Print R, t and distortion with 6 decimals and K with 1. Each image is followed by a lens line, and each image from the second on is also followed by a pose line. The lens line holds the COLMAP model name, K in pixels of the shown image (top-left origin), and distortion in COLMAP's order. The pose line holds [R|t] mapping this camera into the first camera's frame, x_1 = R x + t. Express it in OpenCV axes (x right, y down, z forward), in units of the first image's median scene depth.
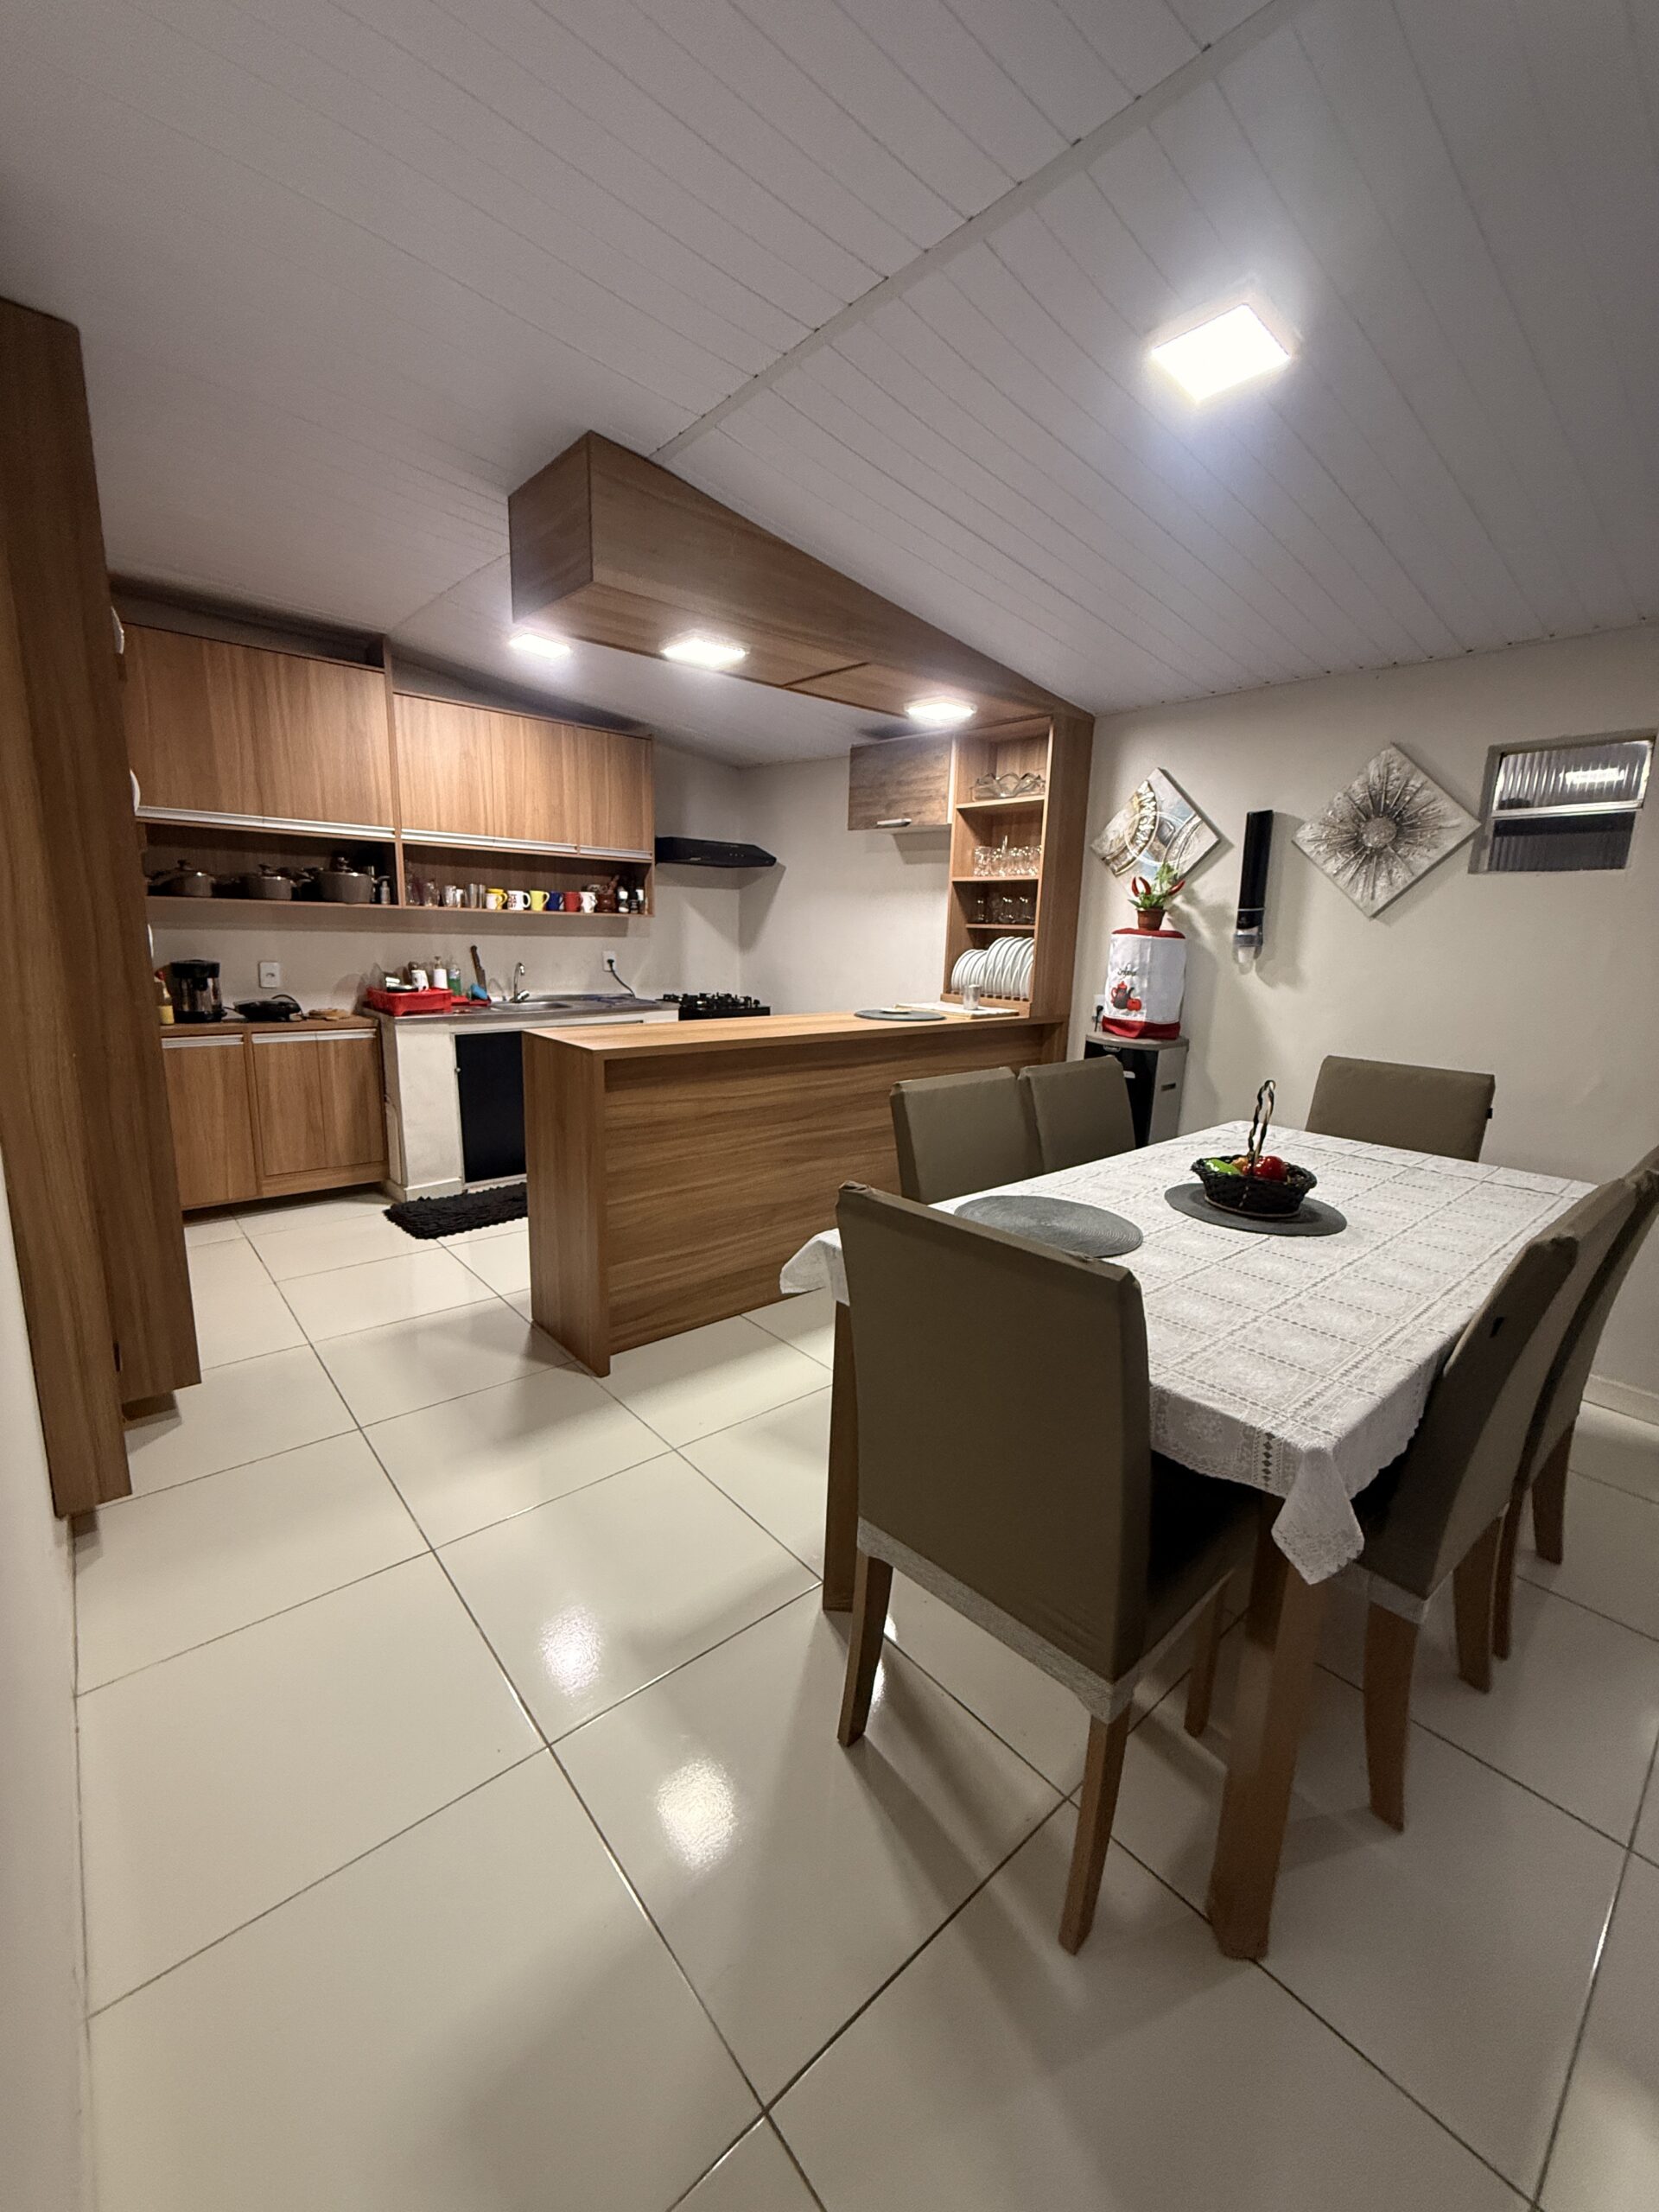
lens RADIAL K [[884.0, 0, 829.5], [0, 884.0, 1106.0], [0, 0, 1]] dist [-0.000854, 0.000335]
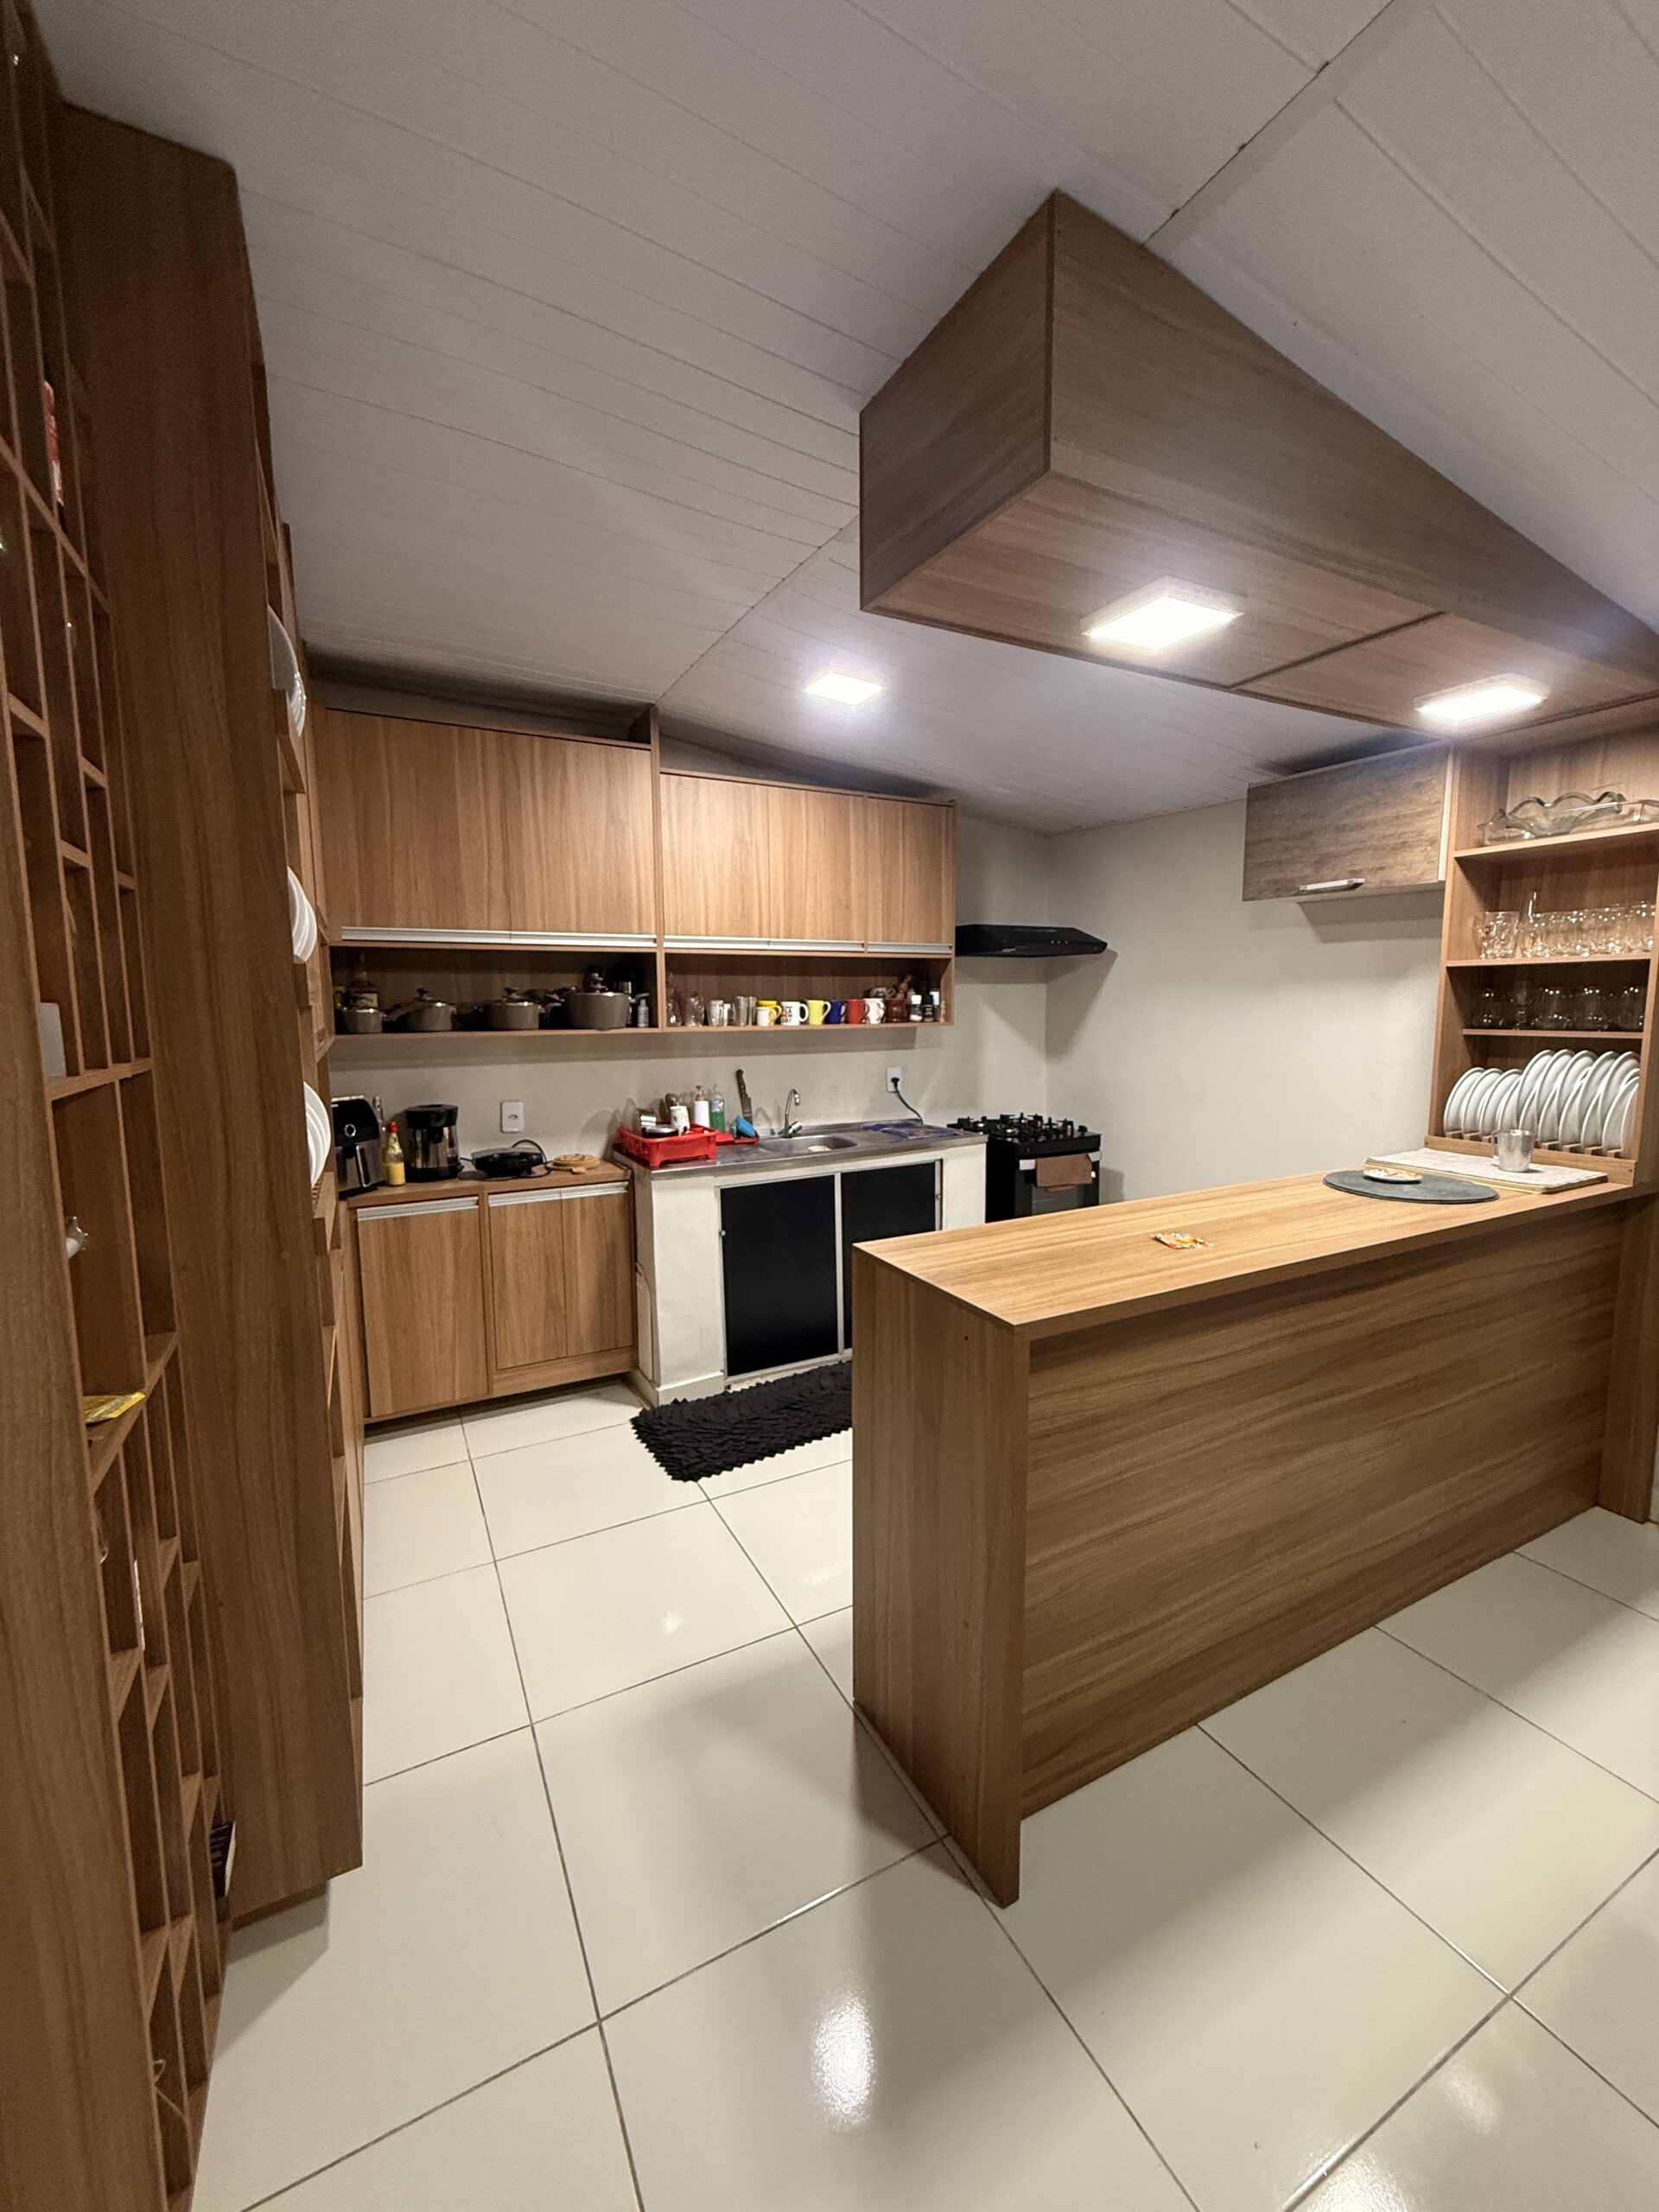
lens RADIAL K [[884.0, 0, 829.5], [0, 884.0, 1106.0], [0, 0, 1]] dist [-0.000854, 0.000335]
pose [[0.972487, -0.011933, -0.232649, -0.149297], [-0.008071, 0.996362, -0.084841, -0.089738], [0.232815, 0.084384, 0.968853, 0.261867]]
